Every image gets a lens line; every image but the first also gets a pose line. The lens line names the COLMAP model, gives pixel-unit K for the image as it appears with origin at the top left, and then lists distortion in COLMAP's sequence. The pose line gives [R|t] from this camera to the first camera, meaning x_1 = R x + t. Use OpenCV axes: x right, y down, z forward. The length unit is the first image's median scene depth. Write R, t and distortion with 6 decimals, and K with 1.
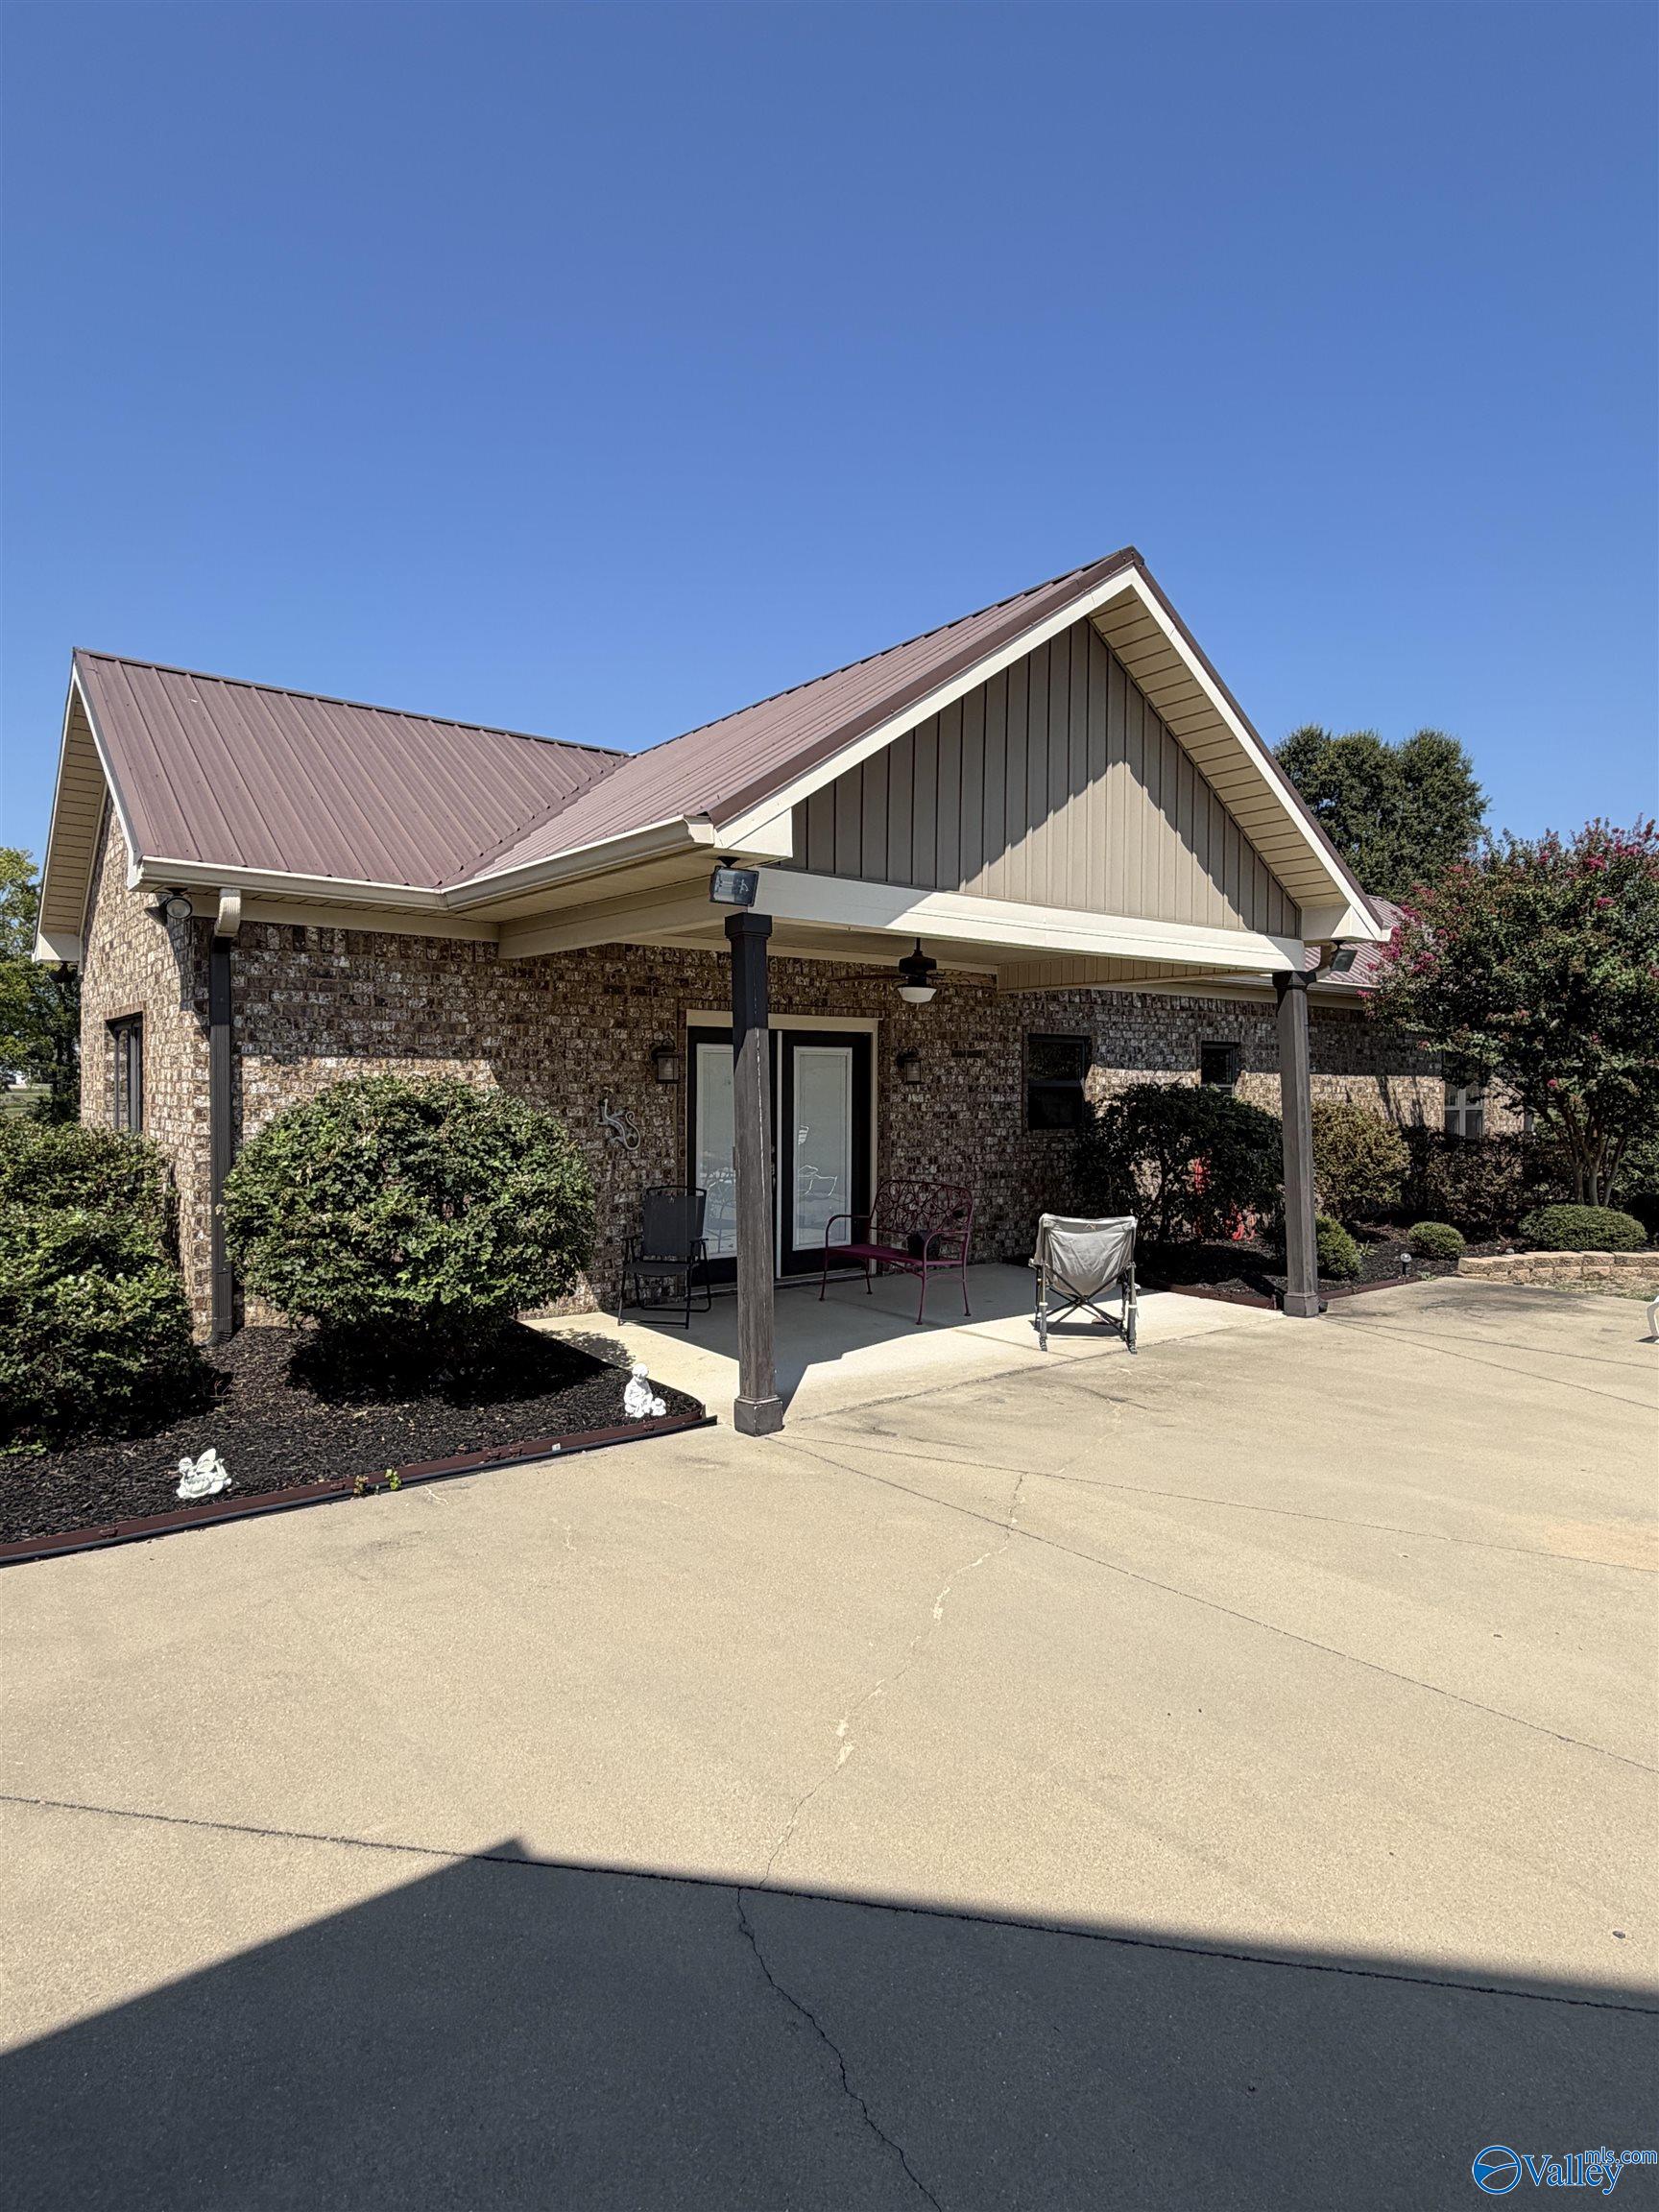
lens RADIAL K [[1248.1, 0, 830.1], [0, 1248.1, 1106.8], [0, 0, 1]] dist [0.005649, 0.000220]
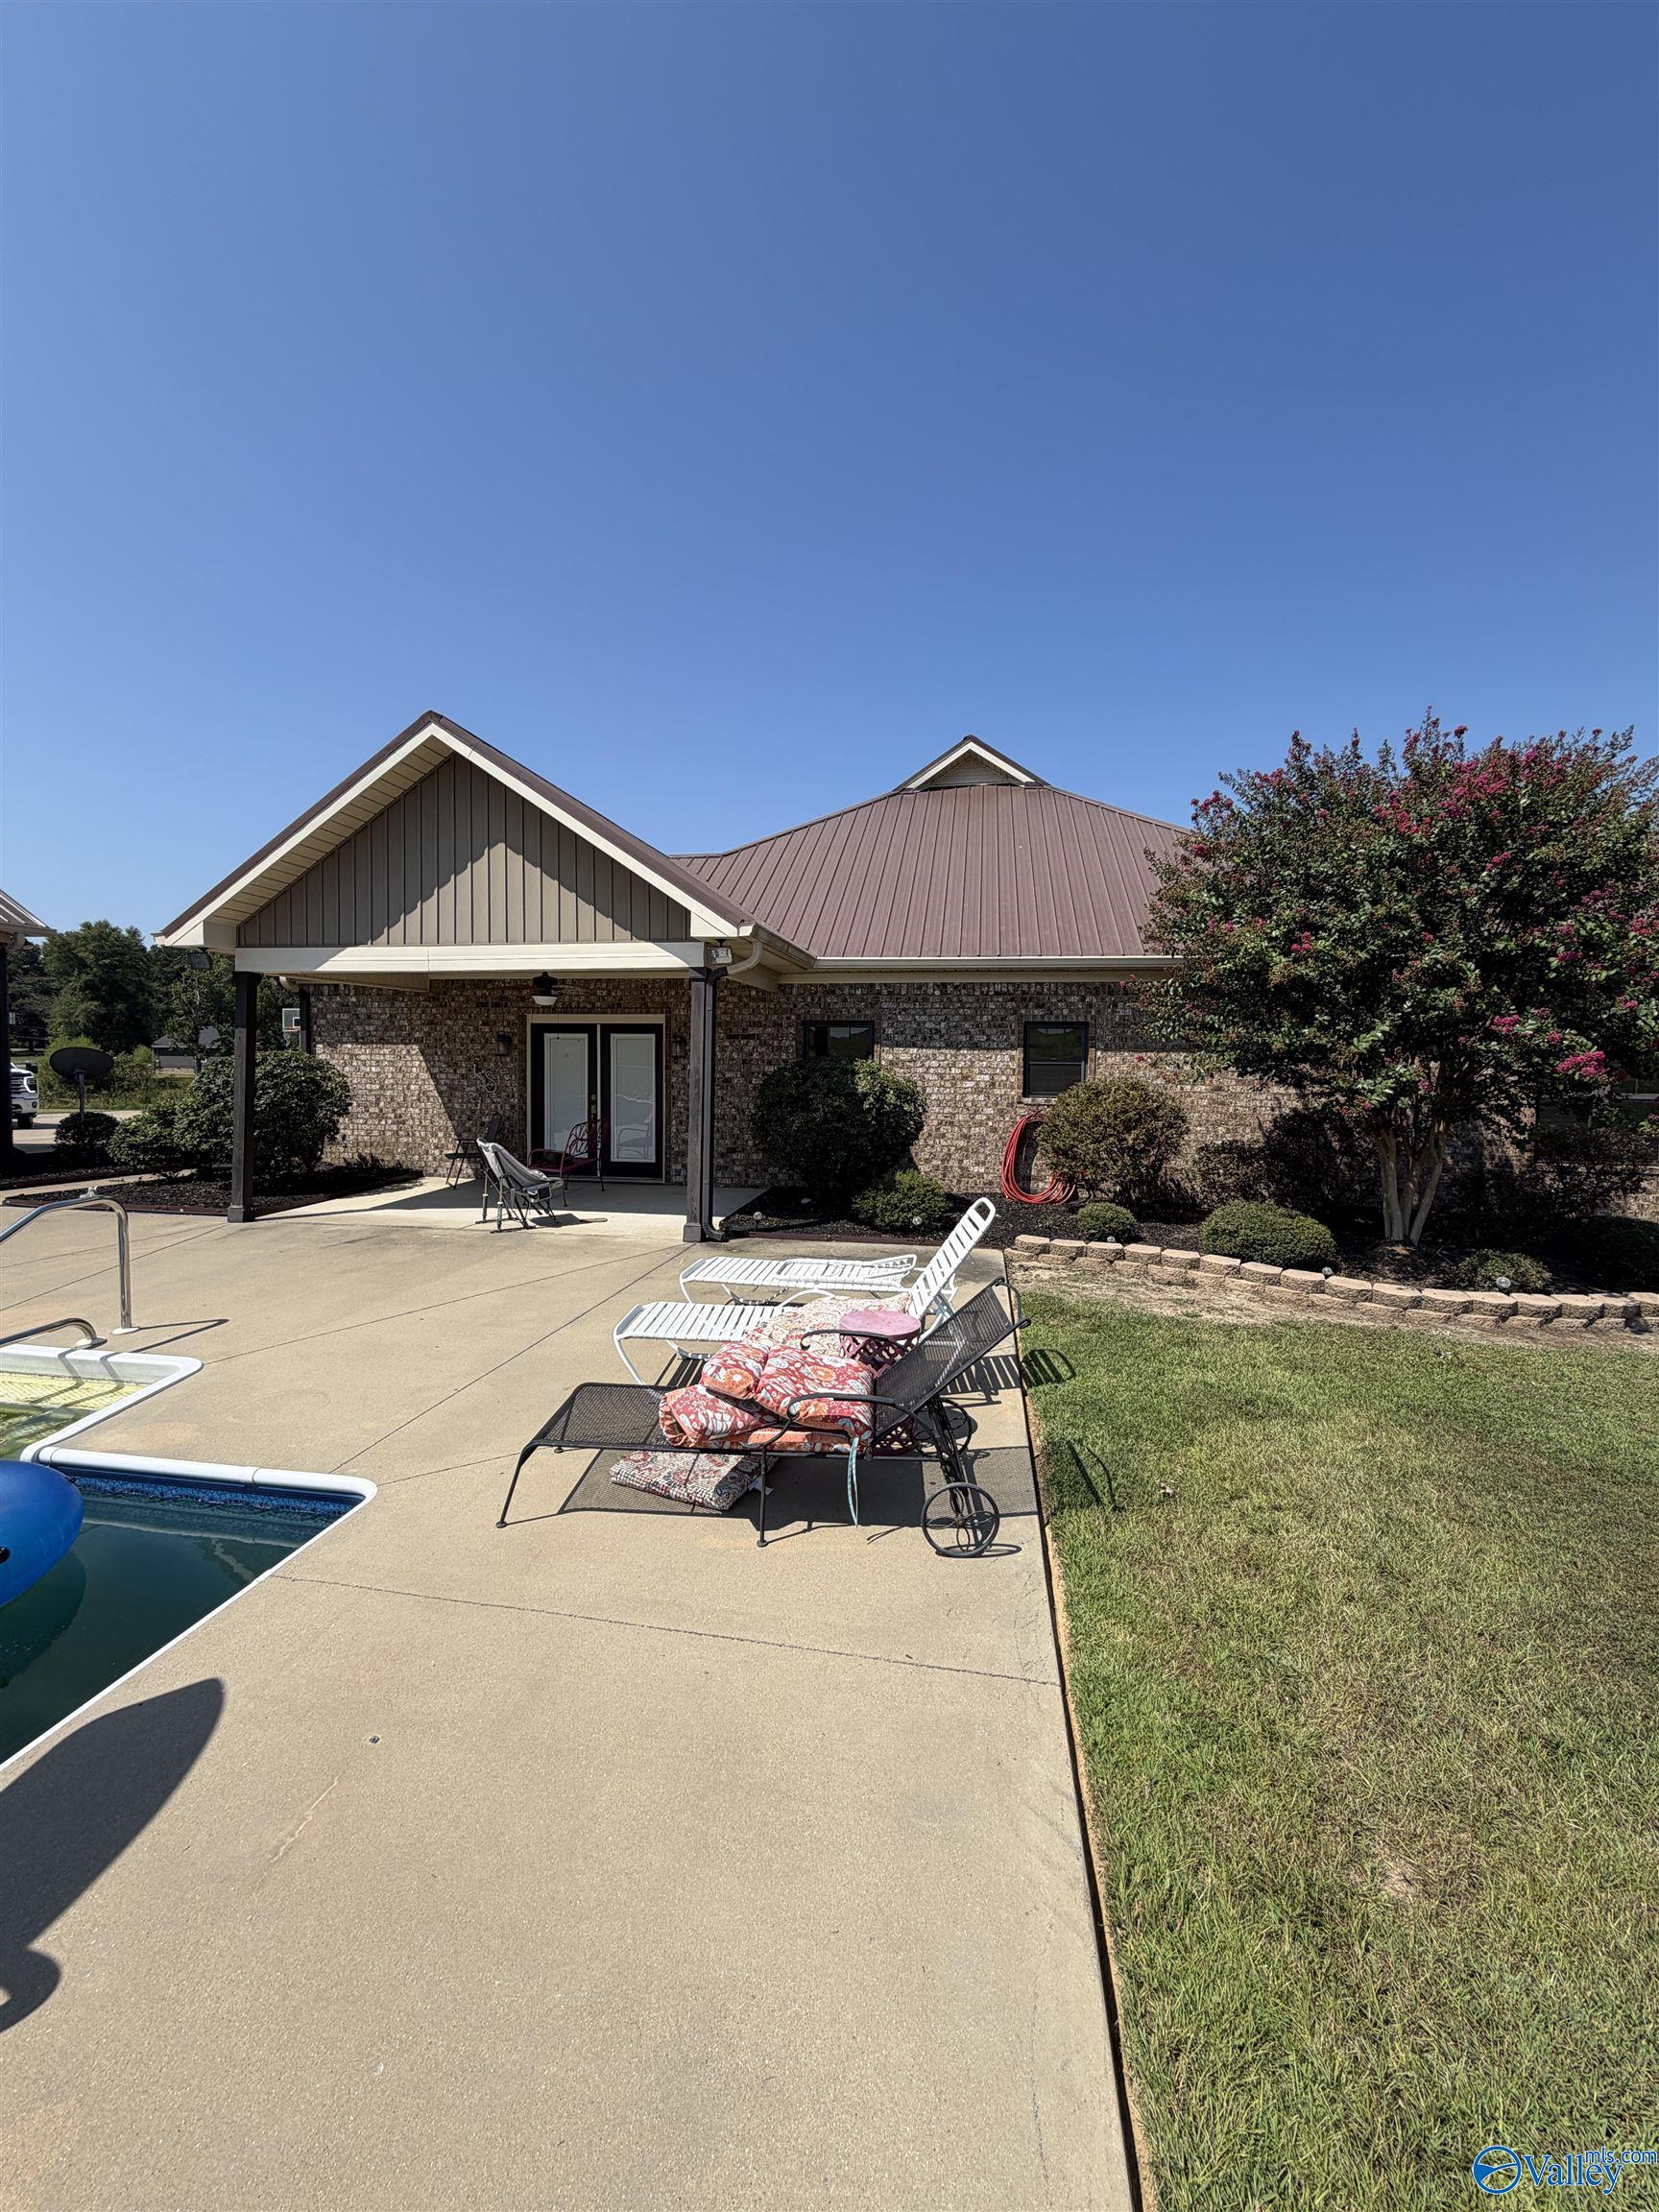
lens RADIAL K [[885.1, 0, 831.3], [0, 885.1, 1102.7], [0, 0, 1]] dist [-0.016072, -0.000106]
pose [[0.671492, 0.040723, -0.739892, 1.138674], [-0.021482, 0.999139, 0.035496, -0.007396], [0.740701, -0.007941, 0.671788, 0.508708]]
